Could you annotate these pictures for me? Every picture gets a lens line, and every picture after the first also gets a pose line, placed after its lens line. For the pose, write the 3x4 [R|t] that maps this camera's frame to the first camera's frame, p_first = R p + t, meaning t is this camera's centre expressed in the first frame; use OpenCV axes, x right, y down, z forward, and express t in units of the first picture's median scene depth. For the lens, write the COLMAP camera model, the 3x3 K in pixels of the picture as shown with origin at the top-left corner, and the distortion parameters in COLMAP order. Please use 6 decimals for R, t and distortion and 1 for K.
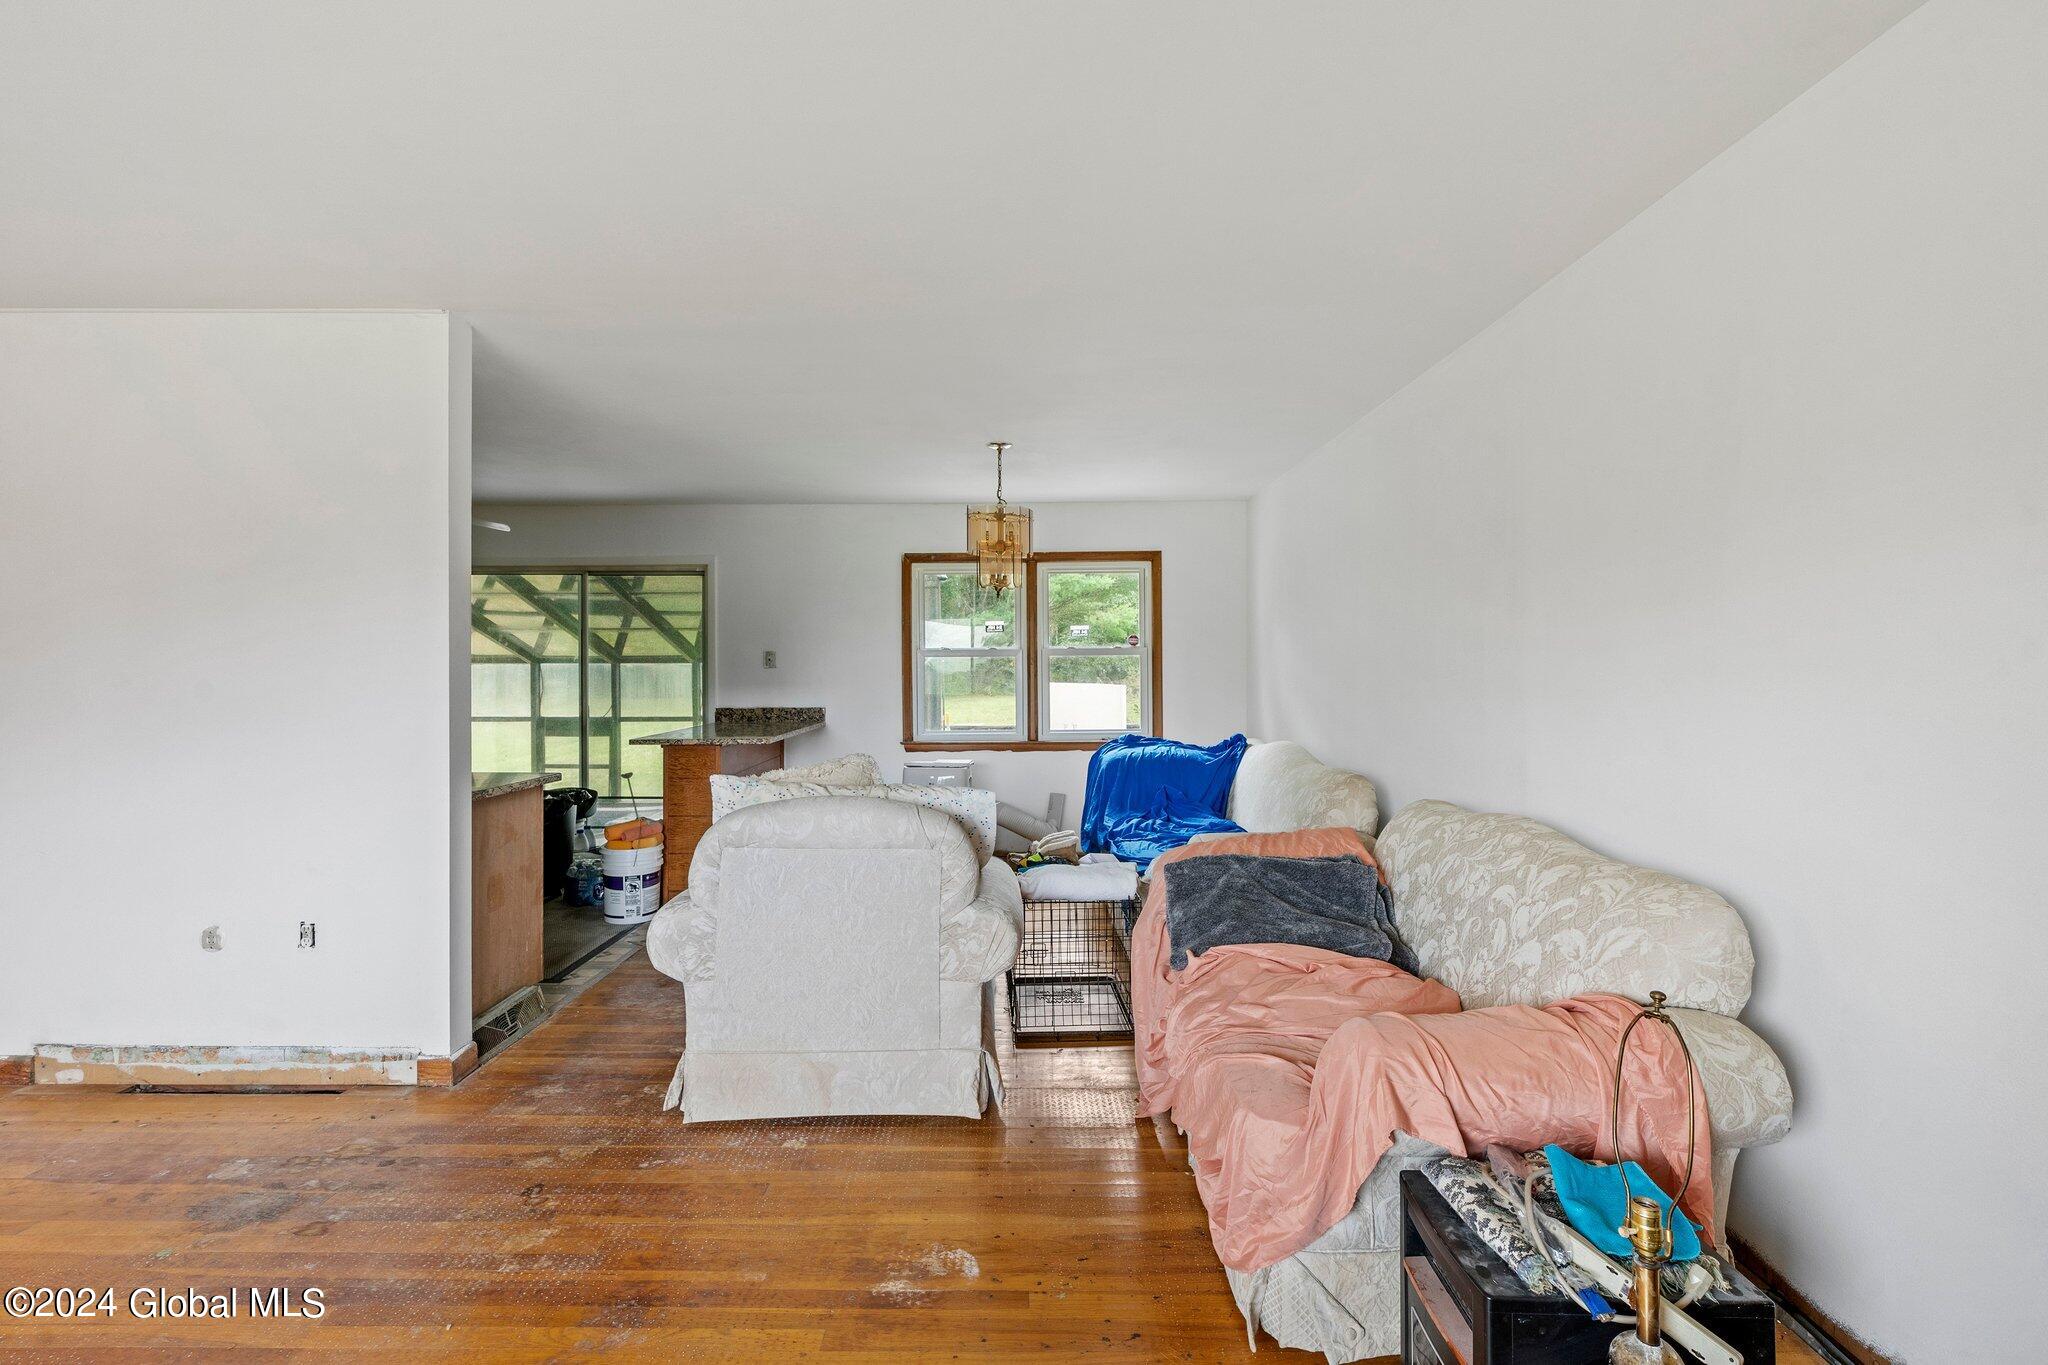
lens RADIAL K [[922.3, 0, 1028.8], [0, 922.3, 668.1], [0, 0, 1]] dist [-0.014445, 0.005563]
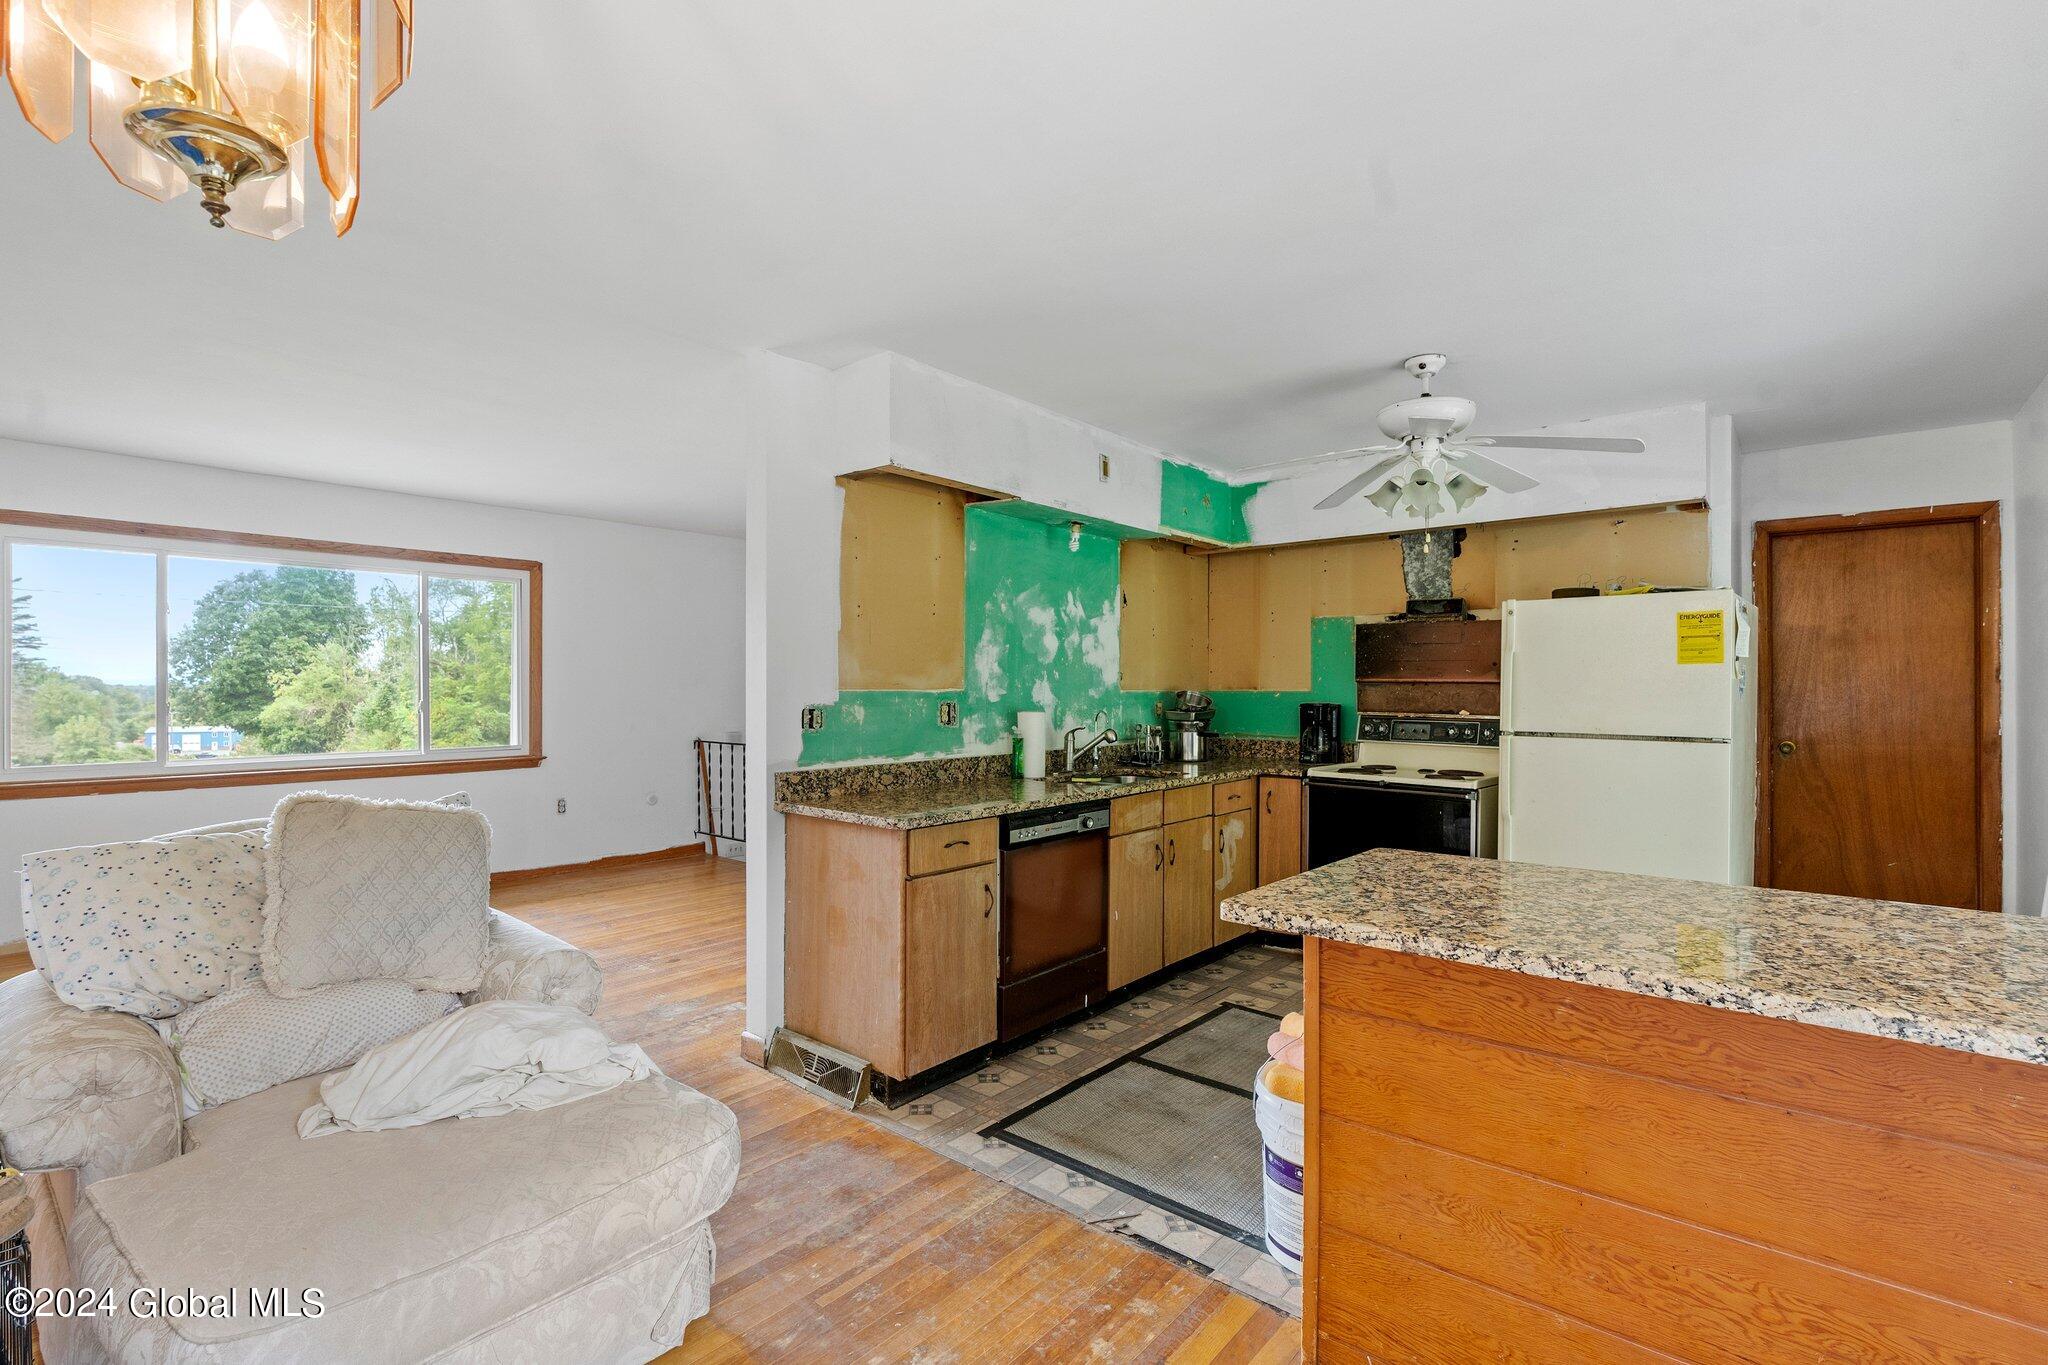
lens RADIAL K [[922.3, 0, 1023.3], [0, 922.3, 694.9], [0, 0, 1]] dist [-0.014445, 0.005563]
pose [[-0.651420, 0.002464, -0.758713, -0.010227], [-0.004186, 0.999968, 0.006841, 0.009231], [0.758706, 0.007633, -0.651389, 1.980316]]
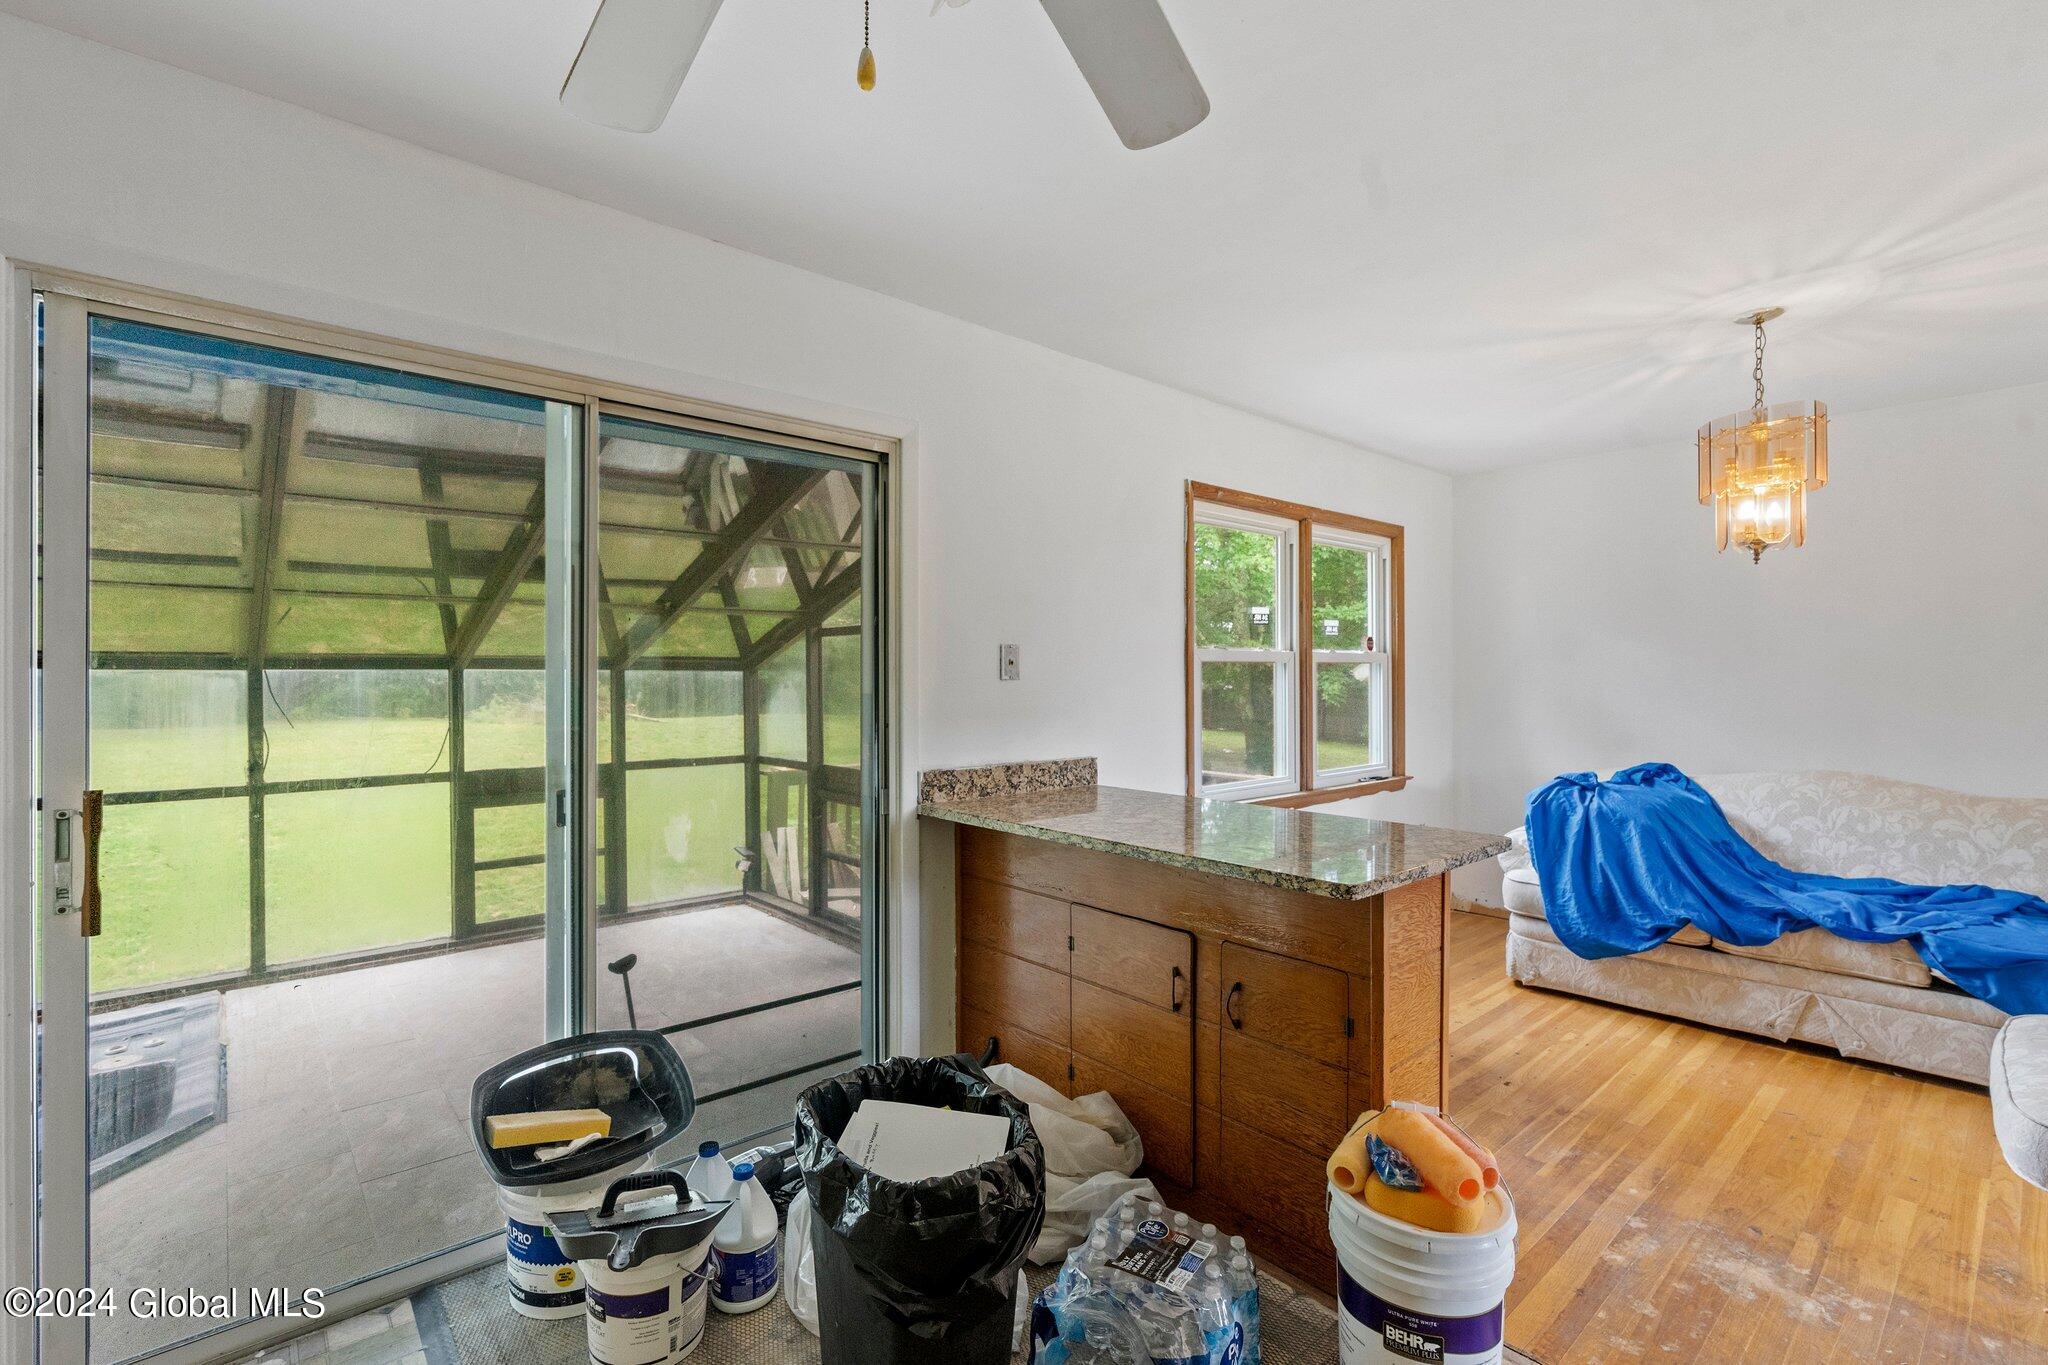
lens RADIAL K [[922.3, 0, 1025.0], [0, 922.3, 681.8], [0, 0, 1]] dist [-0.014445, 0.005563]
pose [[0.749337, 0.000789, 0.662188, -1.304172], [0.000288, 0.999999, -0.001518, 0.003612], [-0.662189, 0.001328, 0.749336, 1.413898]]
